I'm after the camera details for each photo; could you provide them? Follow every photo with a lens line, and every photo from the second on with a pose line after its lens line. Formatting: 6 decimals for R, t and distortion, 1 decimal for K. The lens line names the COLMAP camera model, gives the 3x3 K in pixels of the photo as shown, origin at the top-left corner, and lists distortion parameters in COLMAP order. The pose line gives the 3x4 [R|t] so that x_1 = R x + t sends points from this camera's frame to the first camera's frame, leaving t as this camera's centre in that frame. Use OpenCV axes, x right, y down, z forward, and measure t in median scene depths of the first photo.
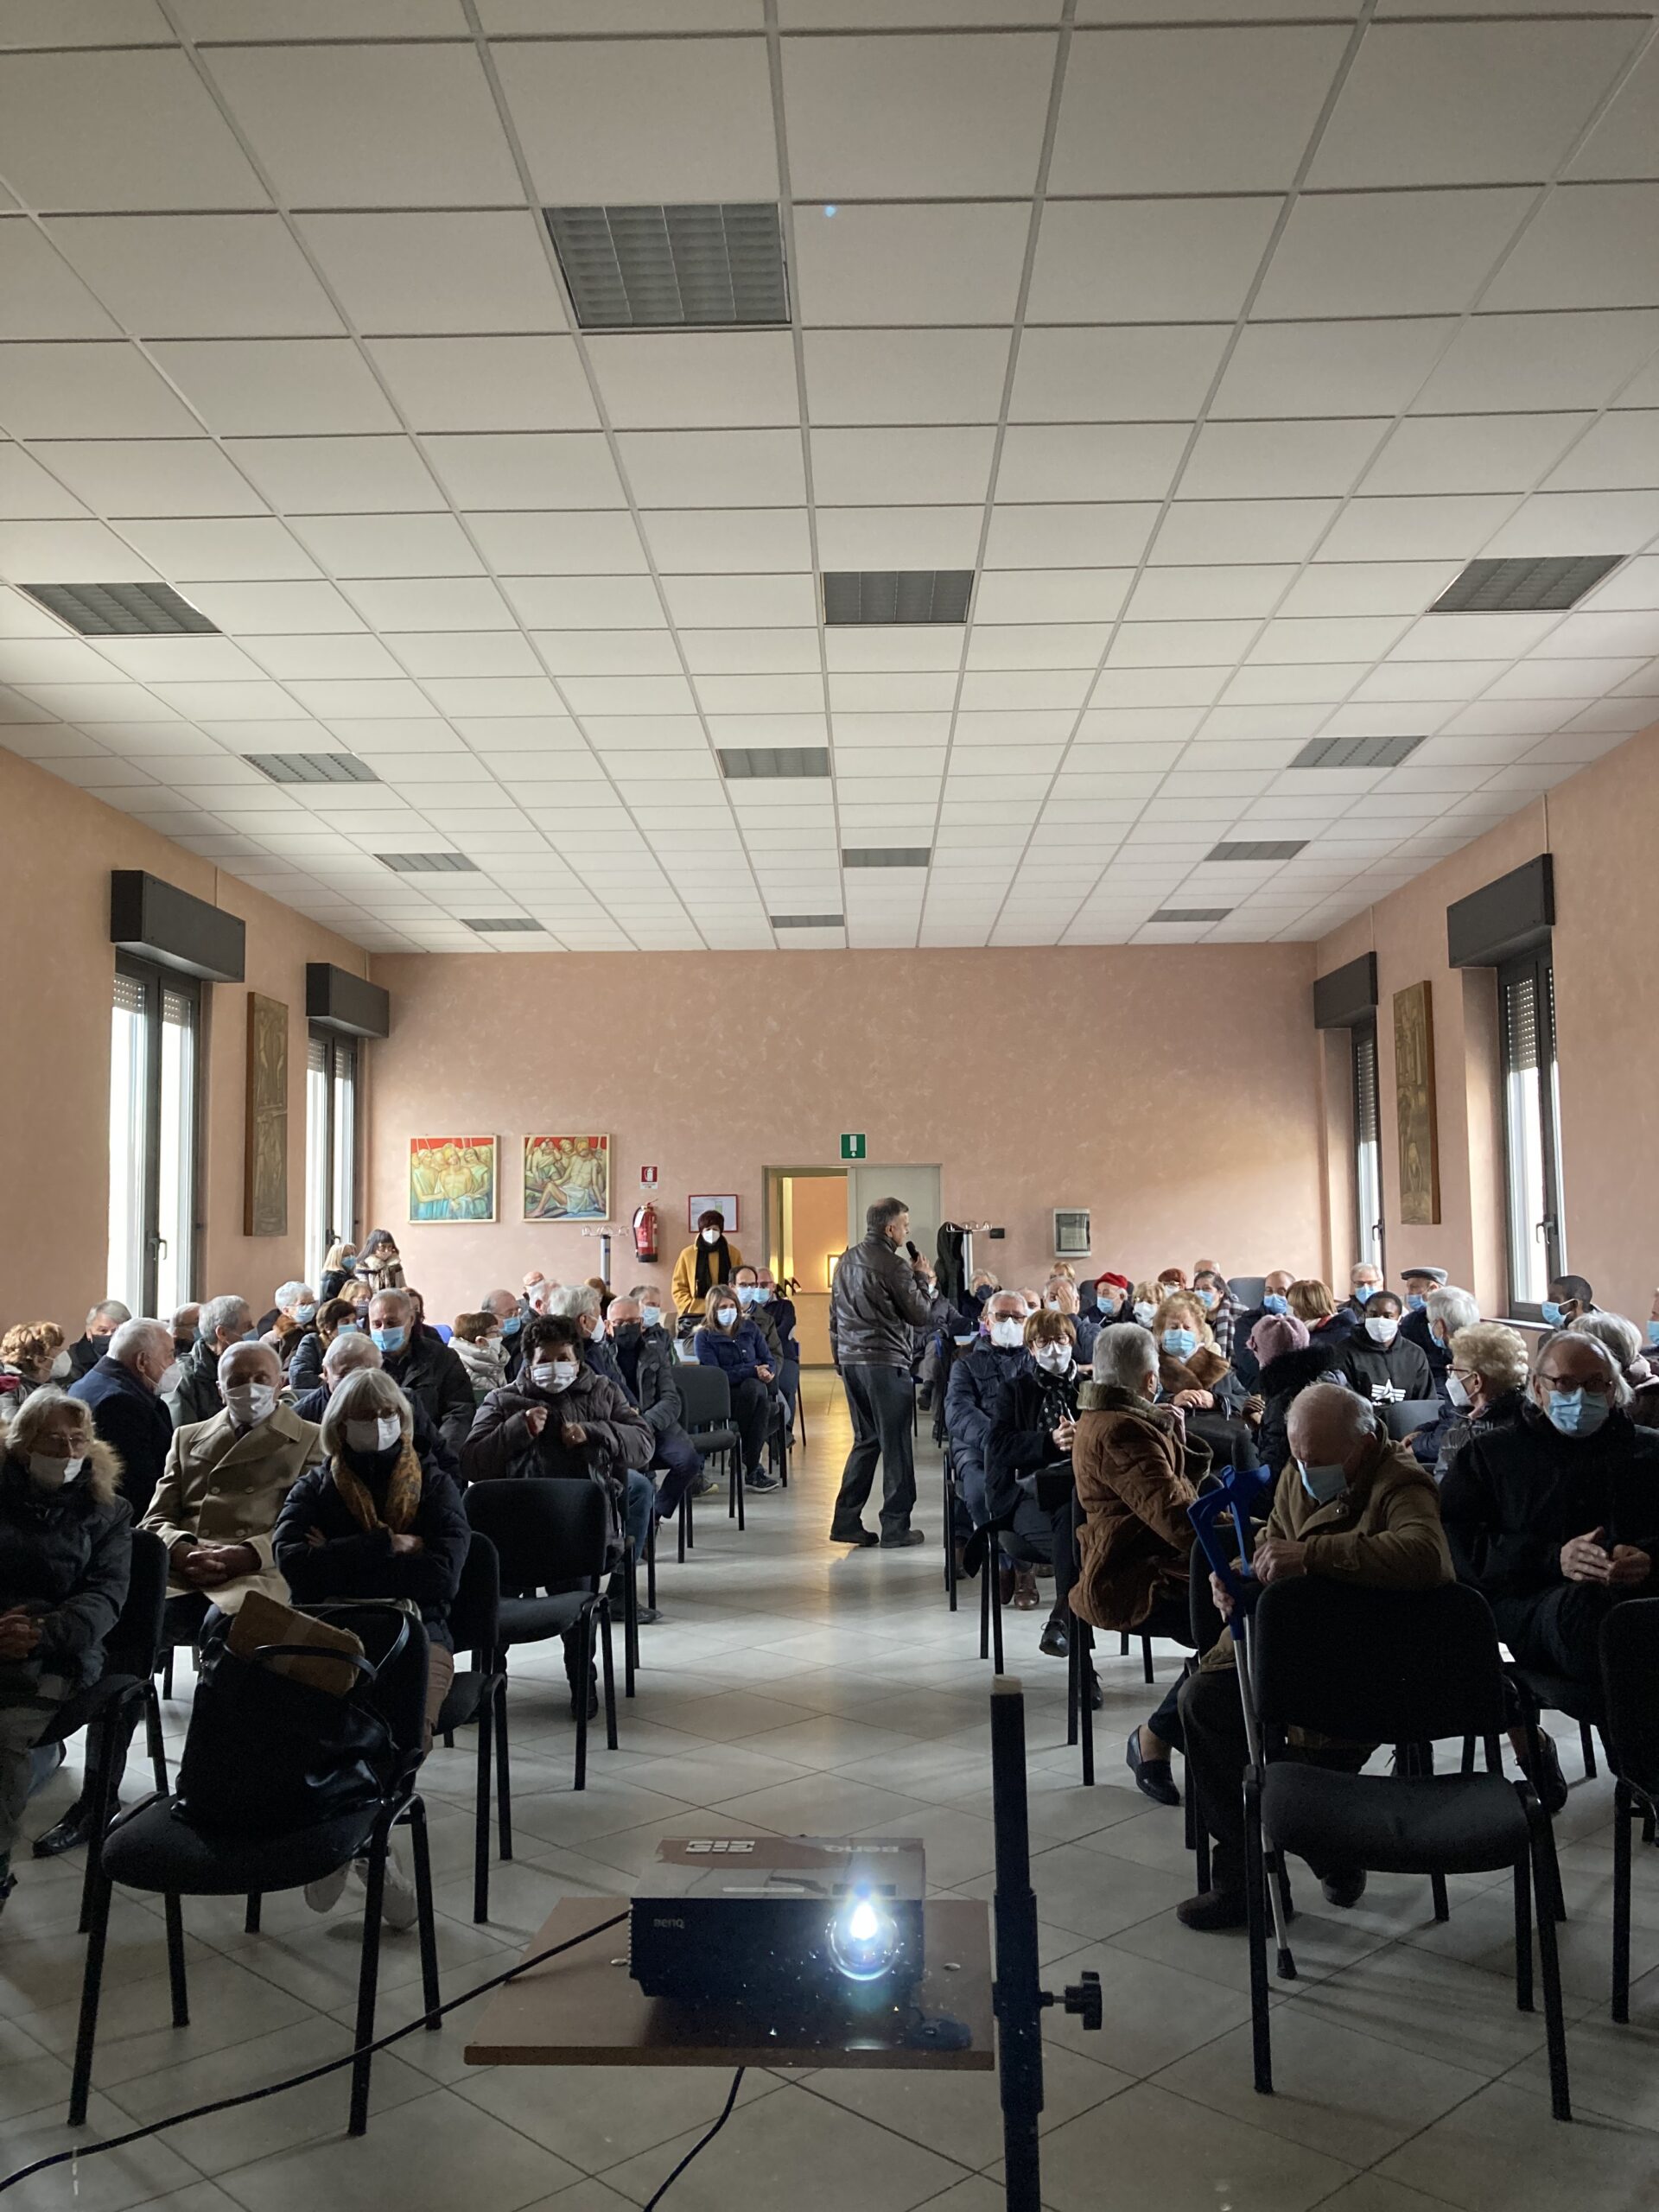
lens RADIAL K [[1808.4, 0, 829.3], [0, 1808.4, 1095.0], [0, 0, 1]] dist [0.105382, -0.005442]
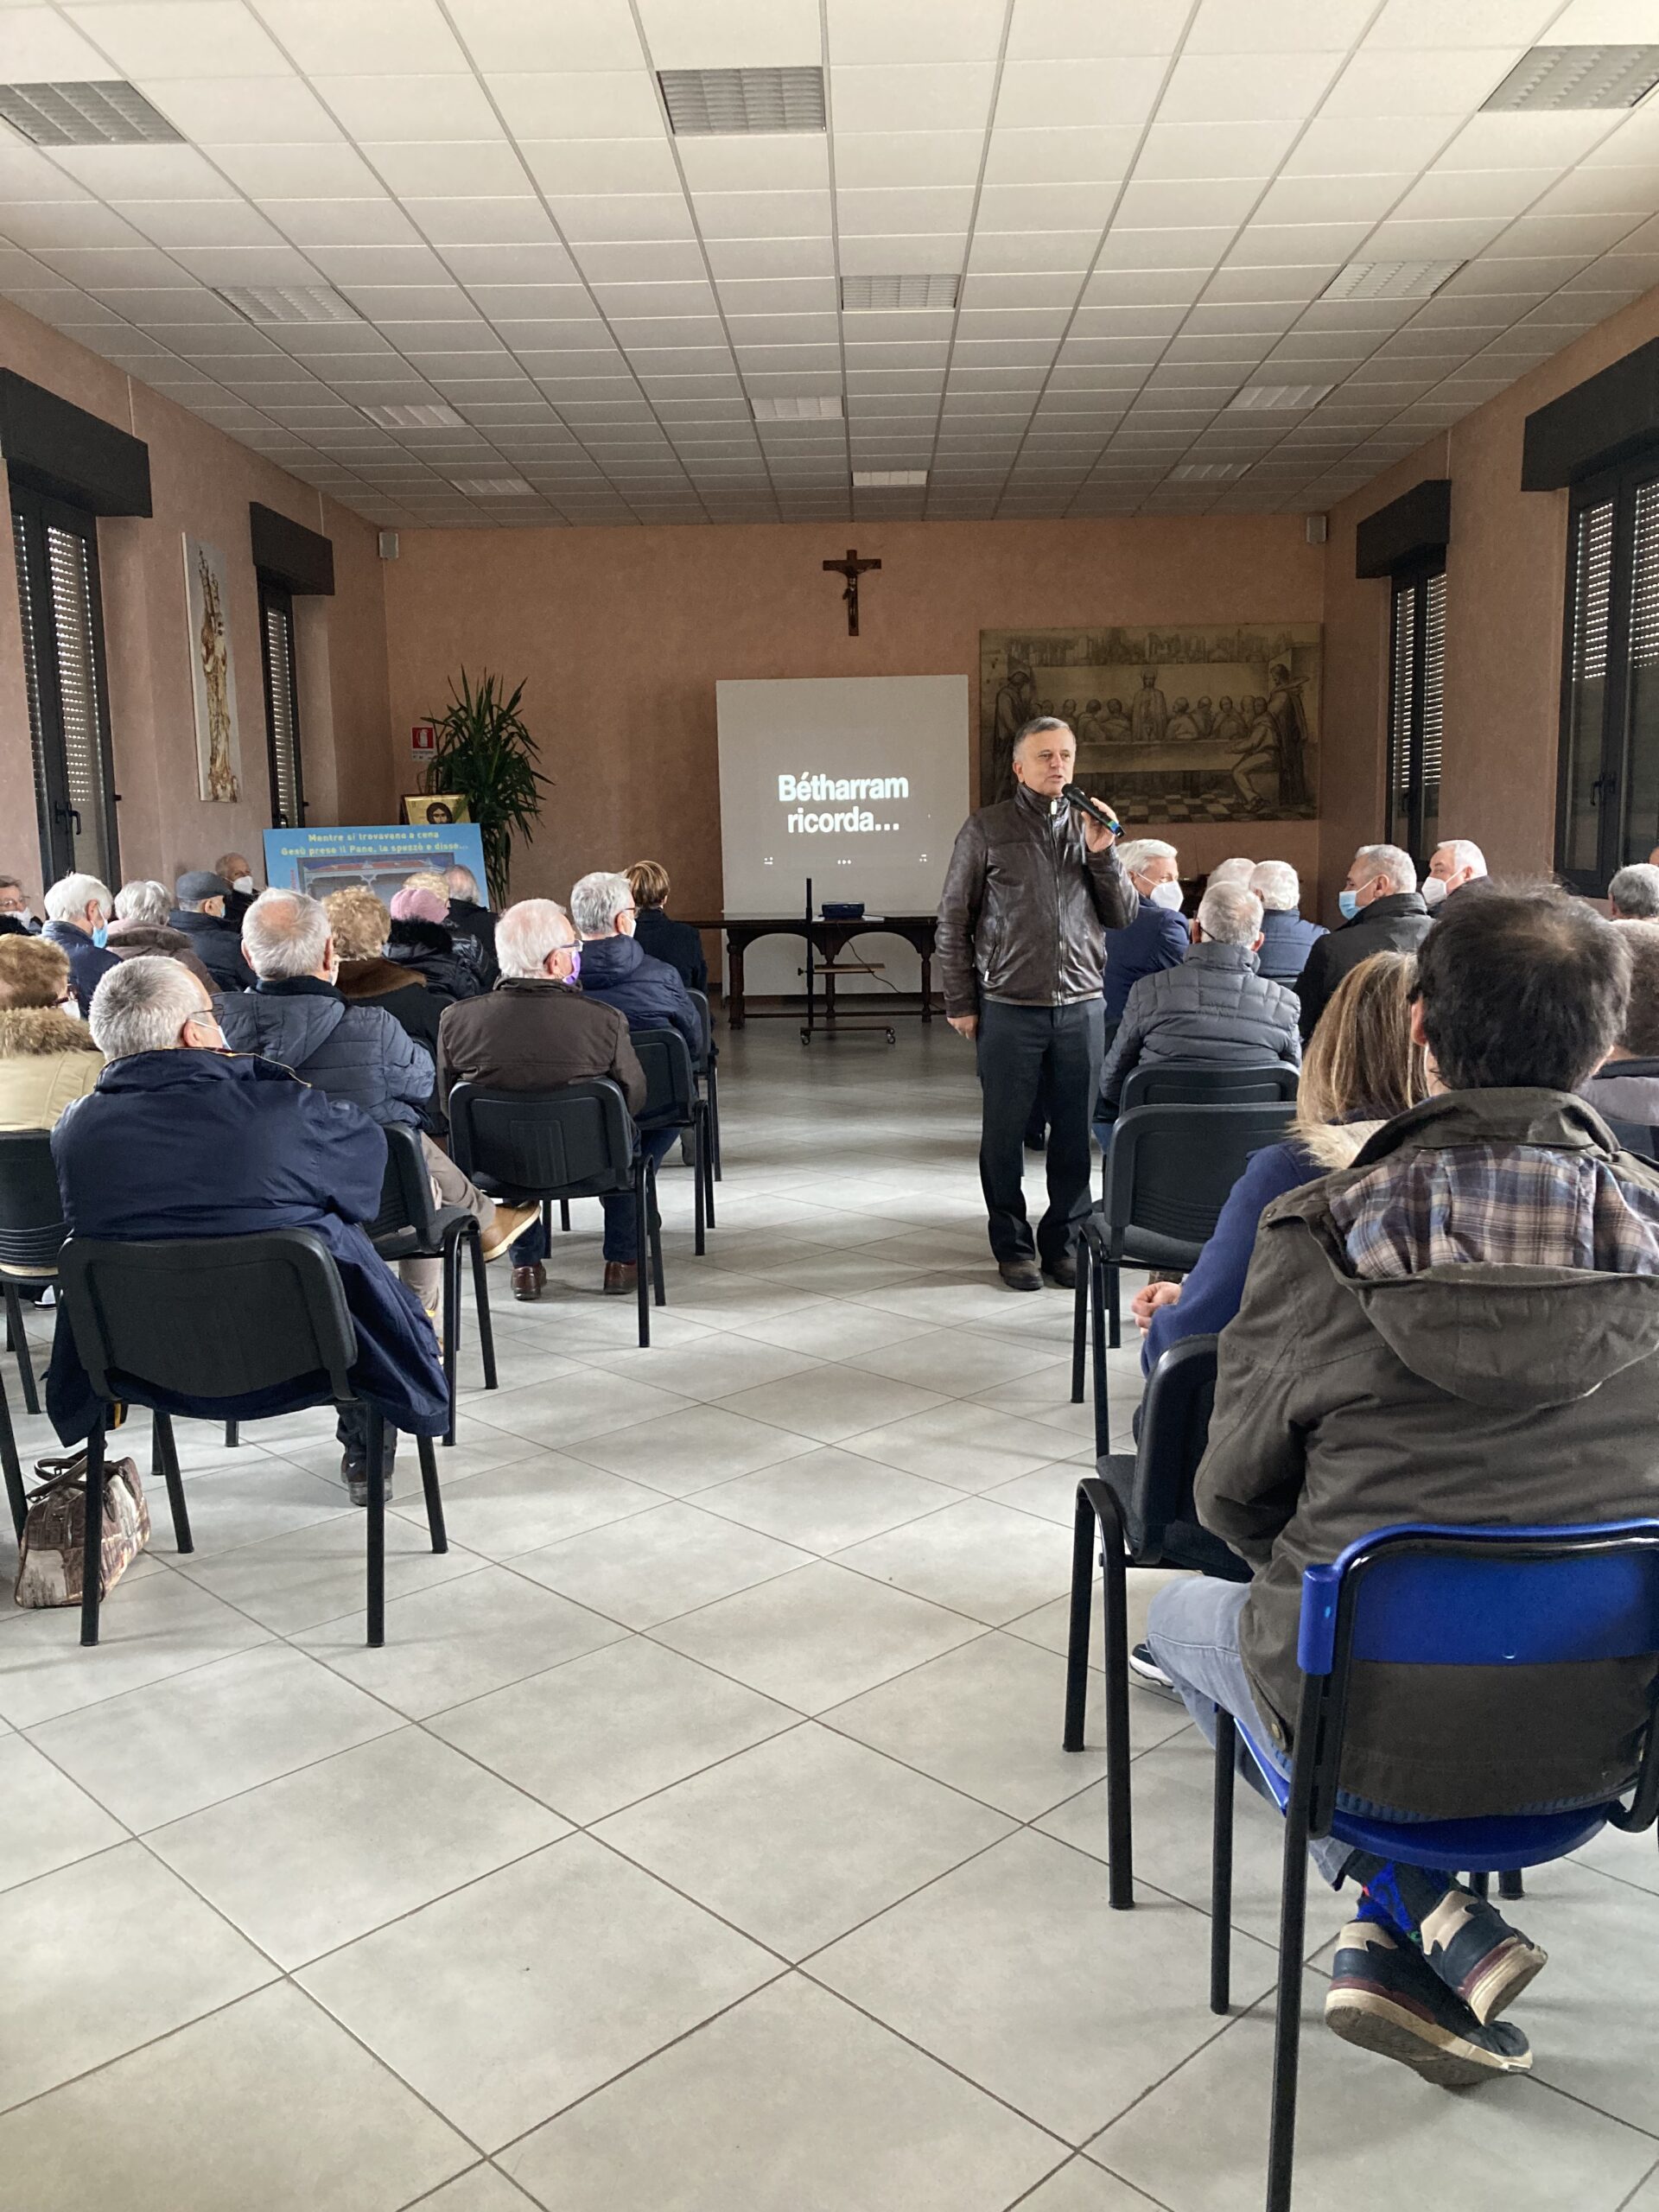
lens RADIAL K [[1808.4, 0, 830.3], [0, 1808.4, 1101.7], [0, 0, 1]] dist [0.105382, -0.005442]
pose [[0.999931, -0.008742, -0.007893, 0.006880], [0.010362, 0.971510, 0.236770, 0.024711], [0.005598, -0.236836, 0.971534, 0.317698]]
